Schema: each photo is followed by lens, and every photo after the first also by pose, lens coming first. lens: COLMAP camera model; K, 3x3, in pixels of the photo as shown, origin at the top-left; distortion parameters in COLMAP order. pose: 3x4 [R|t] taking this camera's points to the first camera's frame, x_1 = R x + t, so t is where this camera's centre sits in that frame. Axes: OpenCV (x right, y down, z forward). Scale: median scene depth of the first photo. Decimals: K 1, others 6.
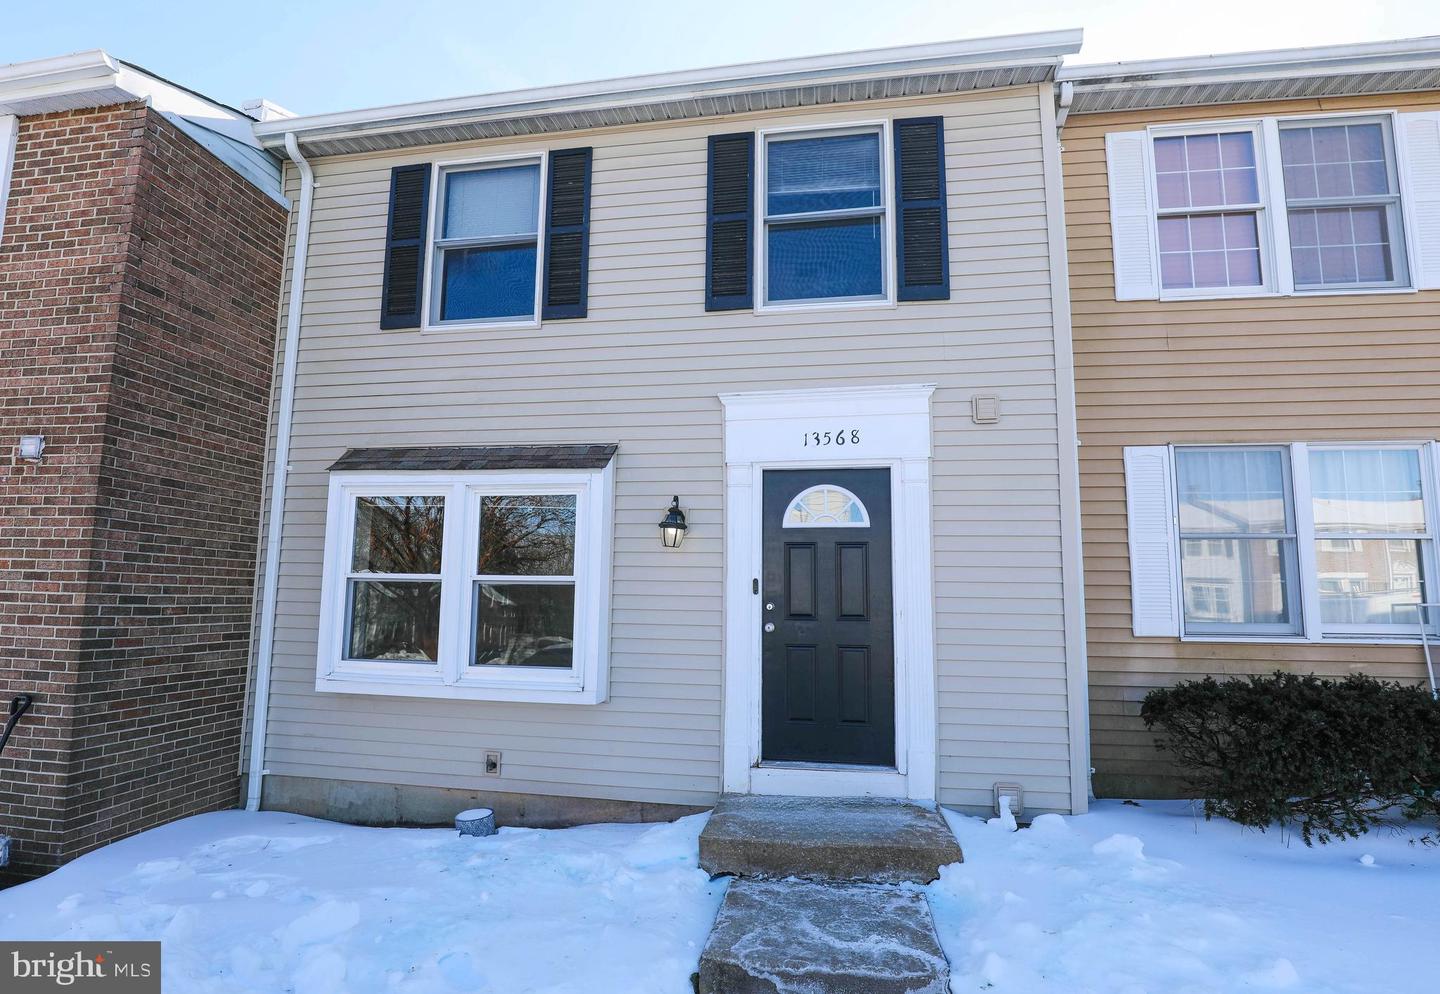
lens RADIAL K [[631.9, 0, 714.0], [0, 631.9, 485.4], [0, 0, 1]] dist [-0.019305, 0.002802]
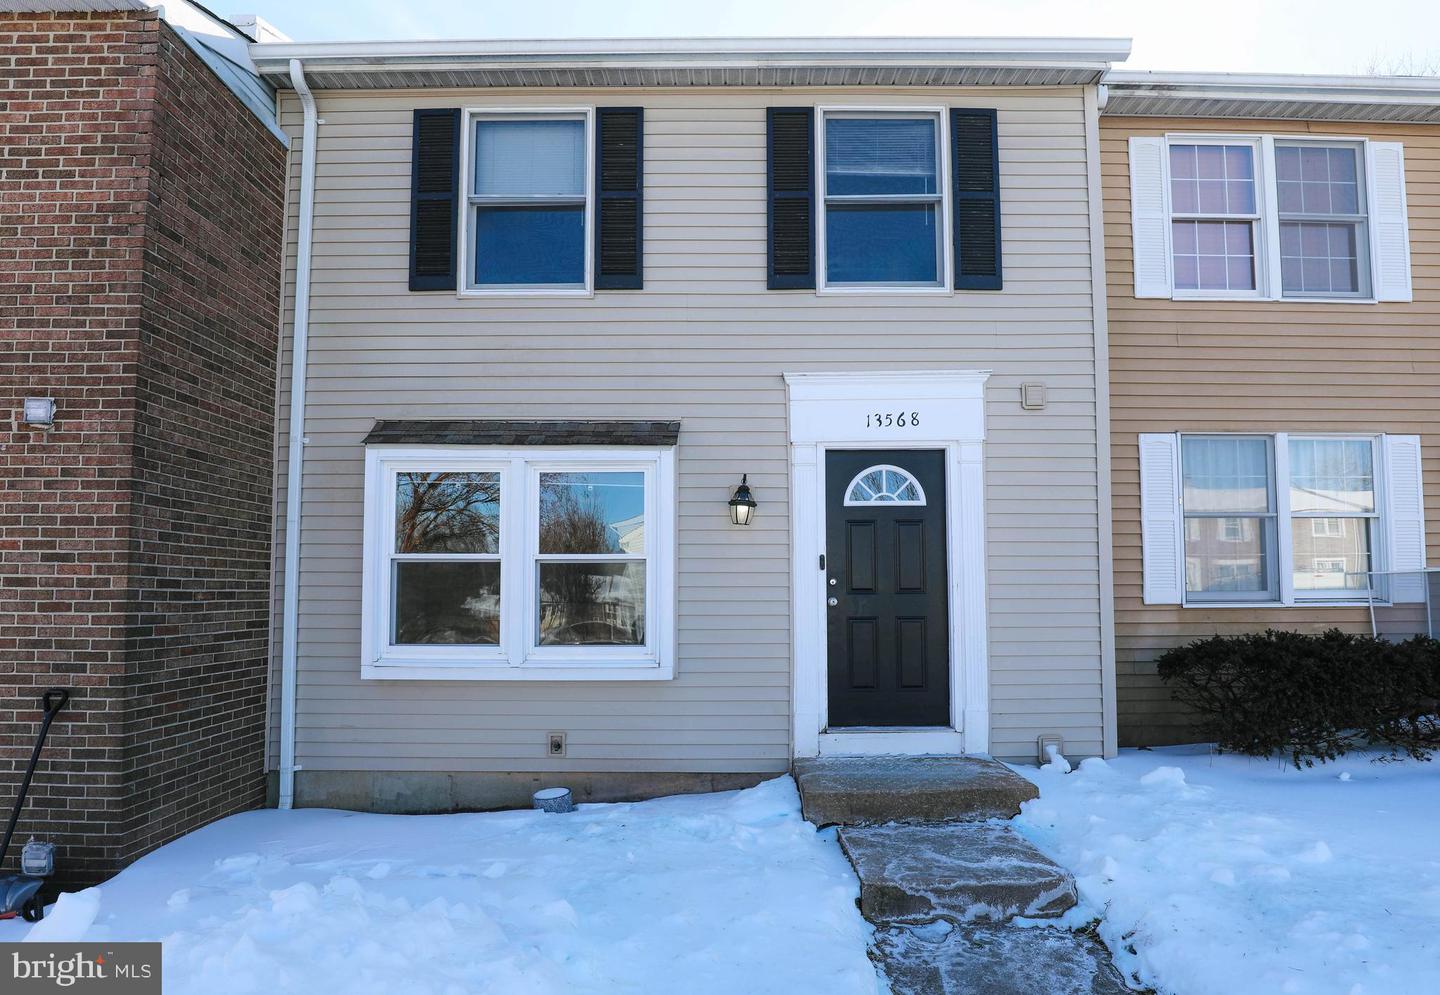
lens RADIAL K [[678.1, 0, 722.5], [0, 678.1, 506.9], [0, 0, 1]] dist [-0.017217, 0.002064]
pose [[0.988959, 0.002148, 0.148173, -0.254185], [-0.010069, 0.998558, 0.052733, 0.012139], [-0.147846, -0.053643, 0.987555, -0.066076]]
